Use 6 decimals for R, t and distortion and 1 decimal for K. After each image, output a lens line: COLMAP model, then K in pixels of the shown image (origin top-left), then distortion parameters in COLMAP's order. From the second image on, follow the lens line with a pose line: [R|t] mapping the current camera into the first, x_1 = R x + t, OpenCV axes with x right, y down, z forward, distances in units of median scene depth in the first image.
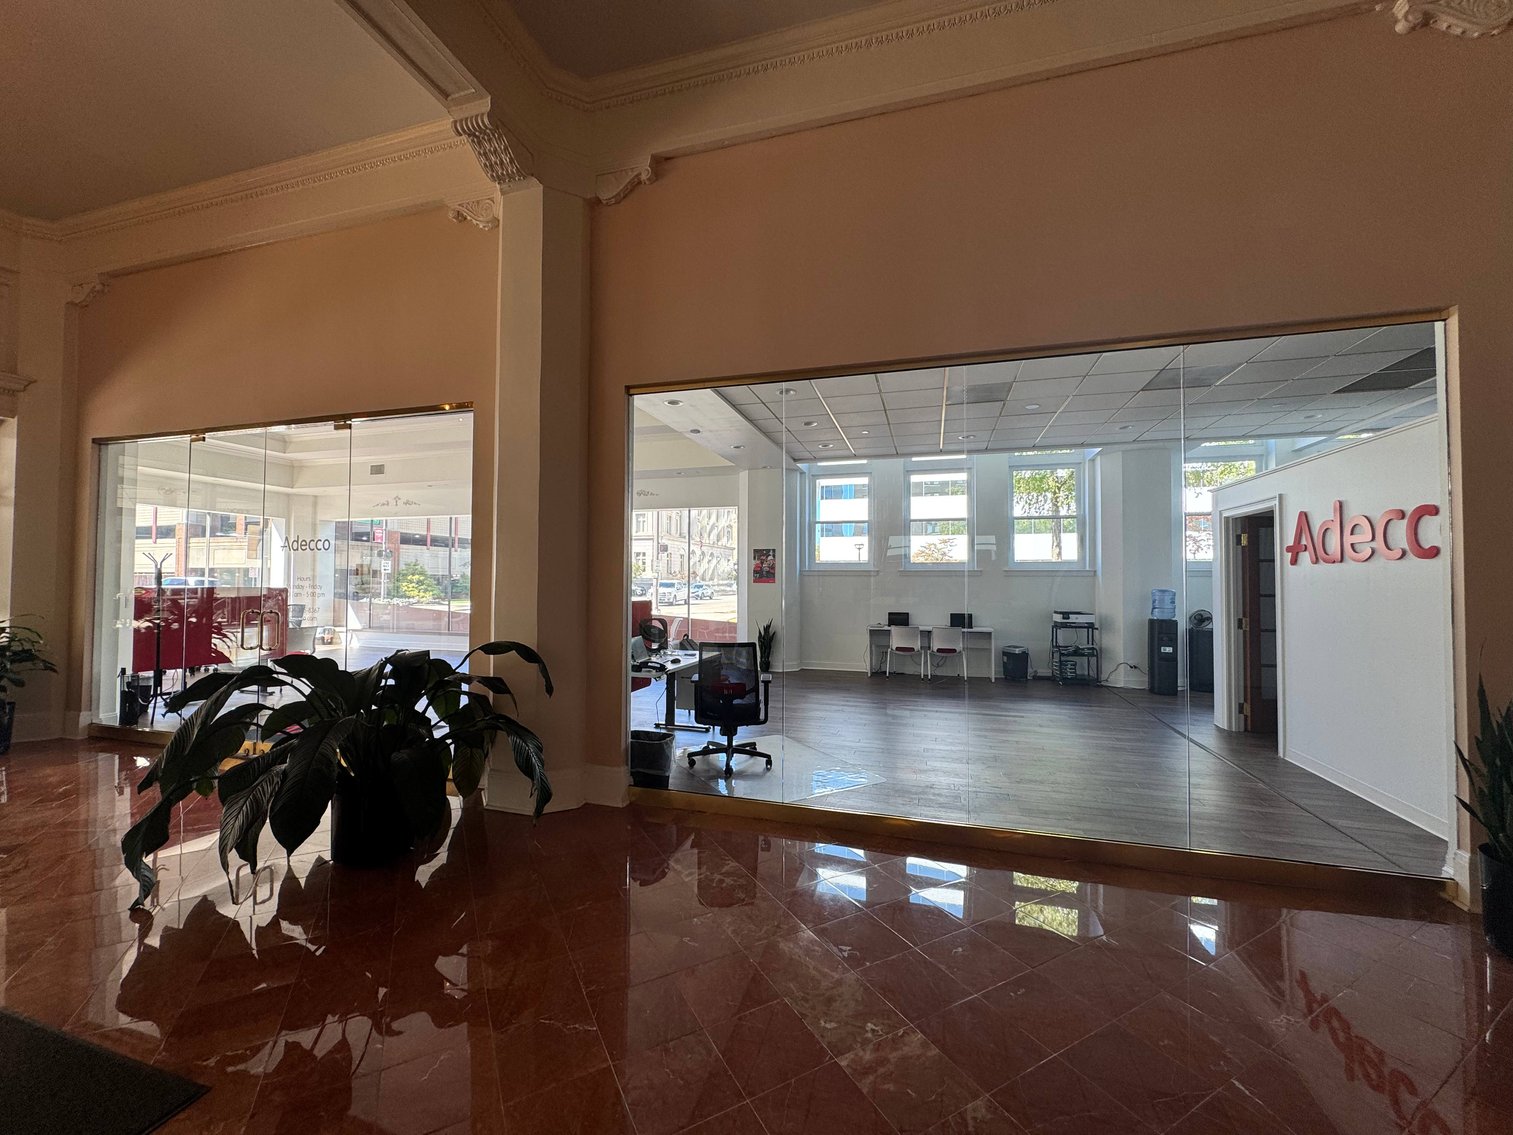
lens RADIAL K [[601.4, 0, 760.6], [0, 601.4, 568.0], [0, 0, 1]] dist [-0.000845, 0.000067]
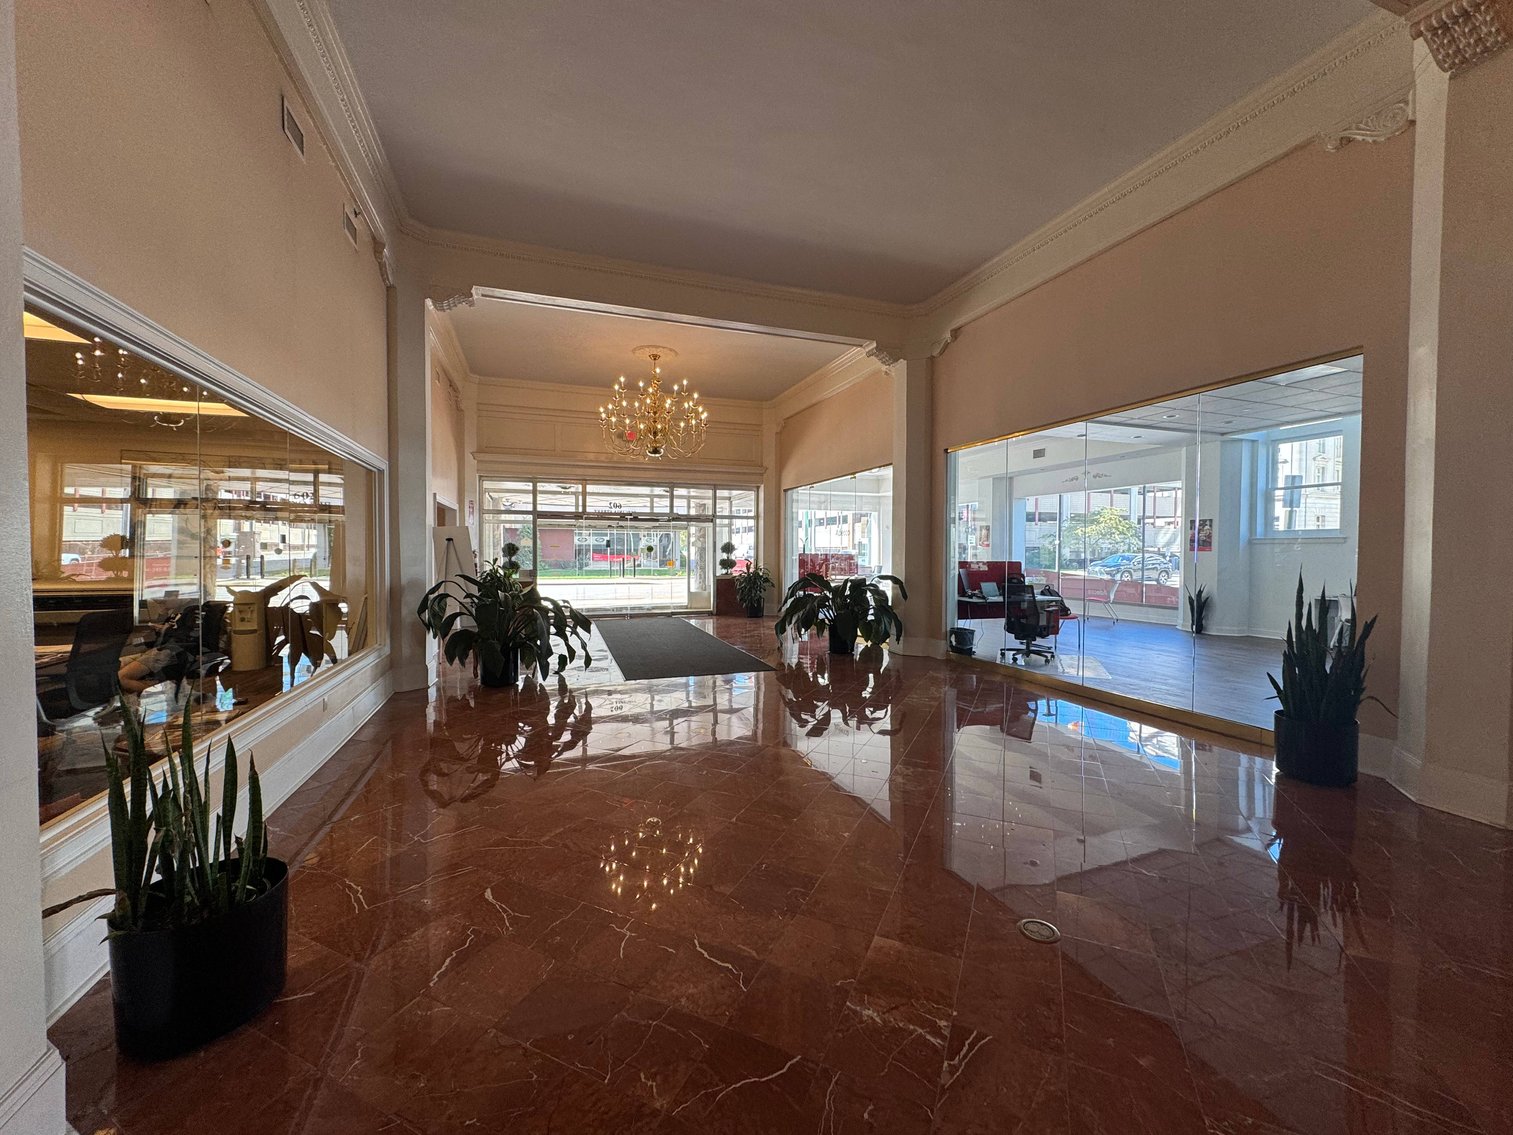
lens RADIAL K [[601.4, 0, 755.9], [0, 601.4, 562.2], [0, 0, 1]] dist [-0.000845, 0.000067]
pose [[0.590963, 0.013060, -0.806593, 0.824500], [0.016885, 0.999450, 0.028554, -0.000101], [0.806522, -0.030494, 0.590417, -0.549221]]
